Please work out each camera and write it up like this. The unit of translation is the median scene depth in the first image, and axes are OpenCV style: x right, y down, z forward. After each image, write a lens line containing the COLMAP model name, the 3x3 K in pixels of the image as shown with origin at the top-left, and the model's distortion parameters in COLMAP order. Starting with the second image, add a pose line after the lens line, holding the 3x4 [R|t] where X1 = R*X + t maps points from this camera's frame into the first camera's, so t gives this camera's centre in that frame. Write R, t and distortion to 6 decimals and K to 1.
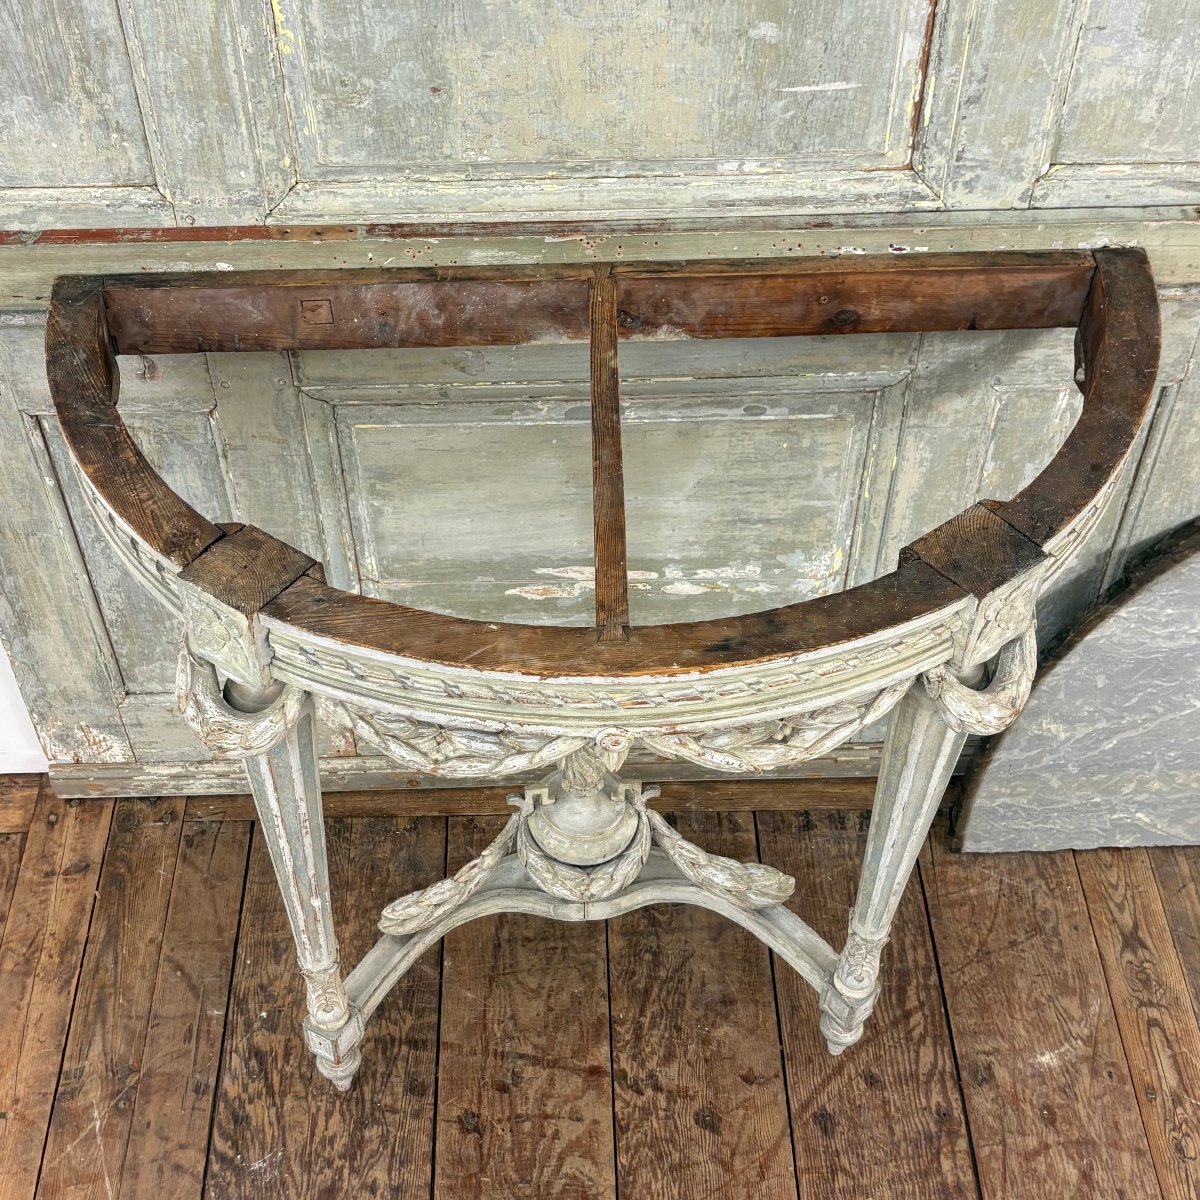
lens RADIAL K [[1685.6, 0, 589.2], [0, 1685.6, 594.6], [0, 0, 1]] dist [0.225094, -0.867040]
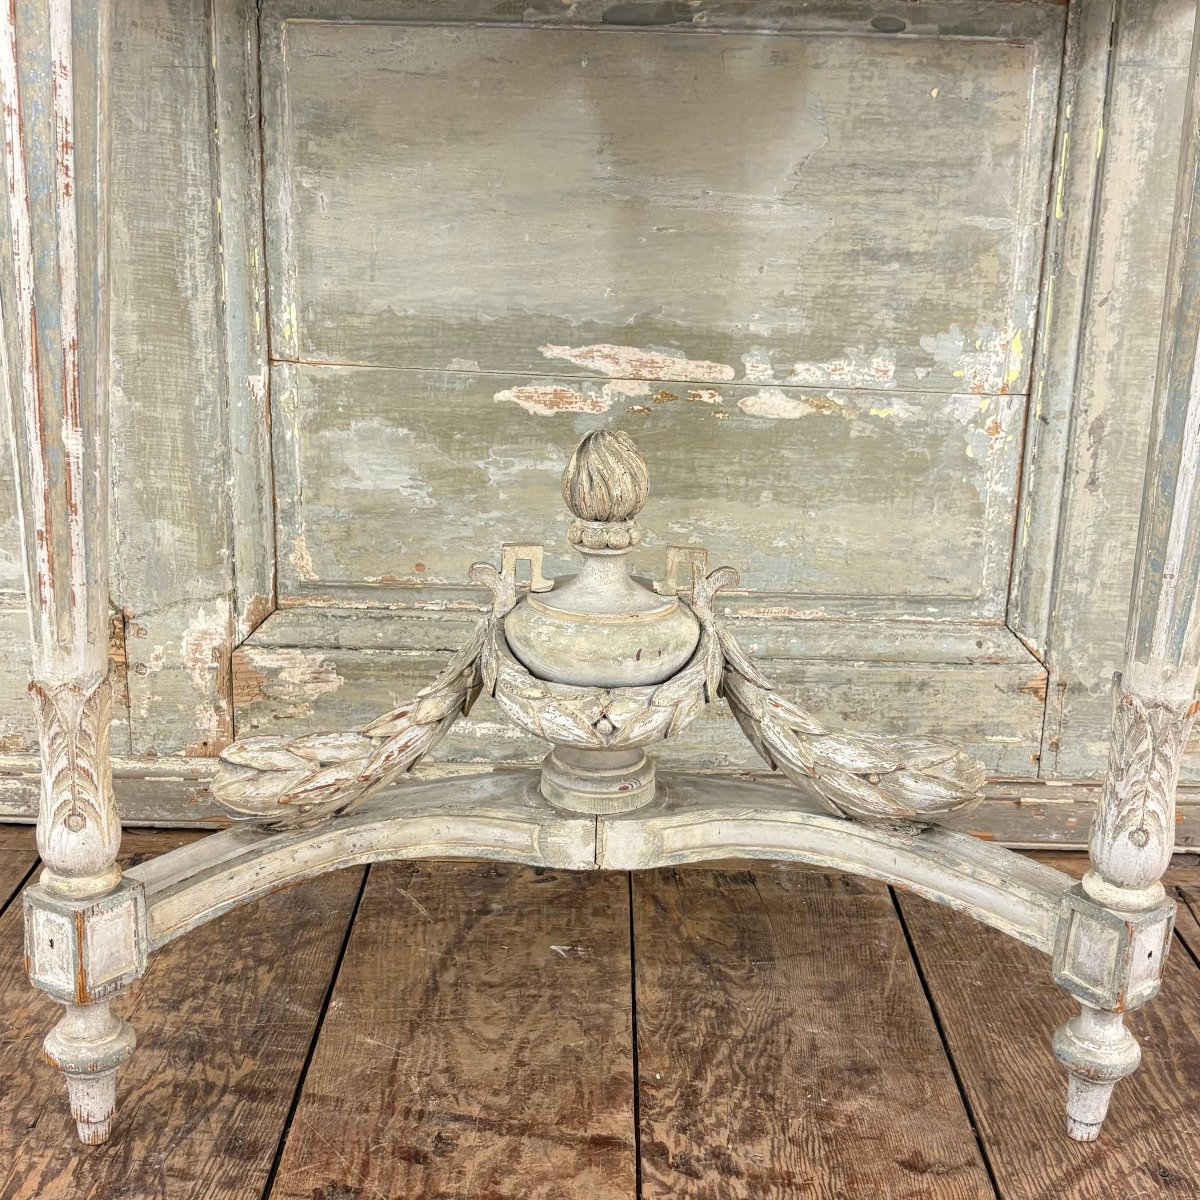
lens RADIAL K [[1688.4, 0, 600.0], [0, 1688.4, 600.0], [0, 0, 1]] dist [0.217161, -0.847128]
pose [[0.999040, 0.037911, -0.021968, 0.007606], [-0.043815, 0.861653, -0.505602, 0.402944], [-0.000239, 0.506079, 0.862487, 0.501432]]
